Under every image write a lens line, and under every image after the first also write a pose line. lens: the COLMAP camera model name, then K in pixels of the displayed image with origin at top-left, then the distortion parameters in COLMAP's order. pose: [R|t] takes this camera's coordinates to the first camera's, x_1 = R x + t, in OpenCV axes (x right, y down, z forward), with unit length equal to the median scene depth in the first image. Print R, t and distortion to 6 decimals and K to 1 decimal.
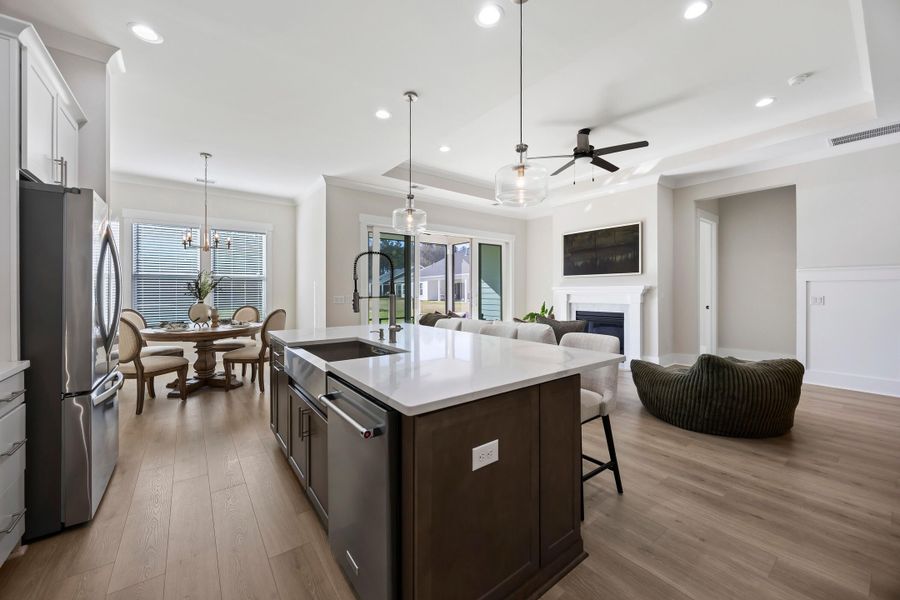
lens RADIAL K [[345.5, 0, 446.5], [0, 345.5, 290.9], [0, 0, 1]] dist [-0.004023, 0.000875]
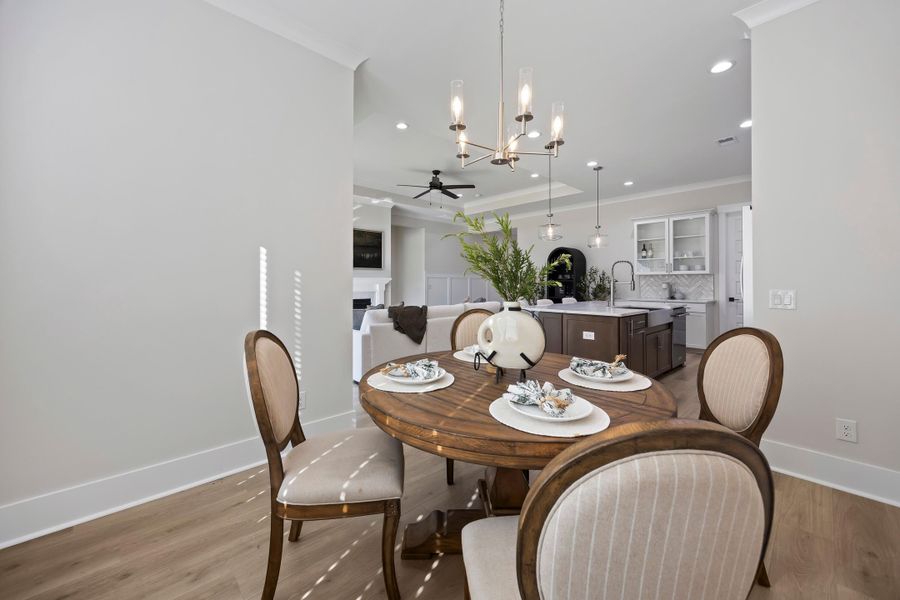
lens RADIAL K [[345.5, 0, 441.9], [0, 345.5, 279.9], [0, 0, 1]] dist [-0.004023, 0.000875]
pose [[-0.091122, 0.017166, 0.995692, -1.006943], [-0.003088, 0.999842, -0.017520, 0.019473], [-0.995835, -0.004671, -0.091055, 1.063296]]
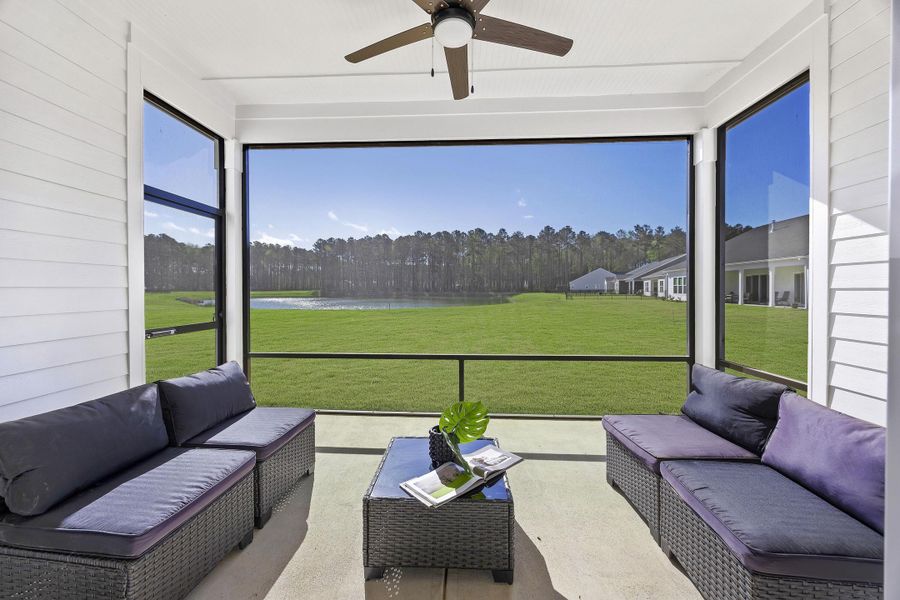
lens RADIAL K [[345.5, 0, 453.1], [0, 345.5, 292.8], [0, 0, 1]] dist [-0.004023, 0.000875]
pose [[0.771487, 0.007587, -0.636200, 0.072212], [0.000103, 0.999927, 0.012050, 0.014572], [0.636245, -0.009362, 0.771430, 1.410438]]
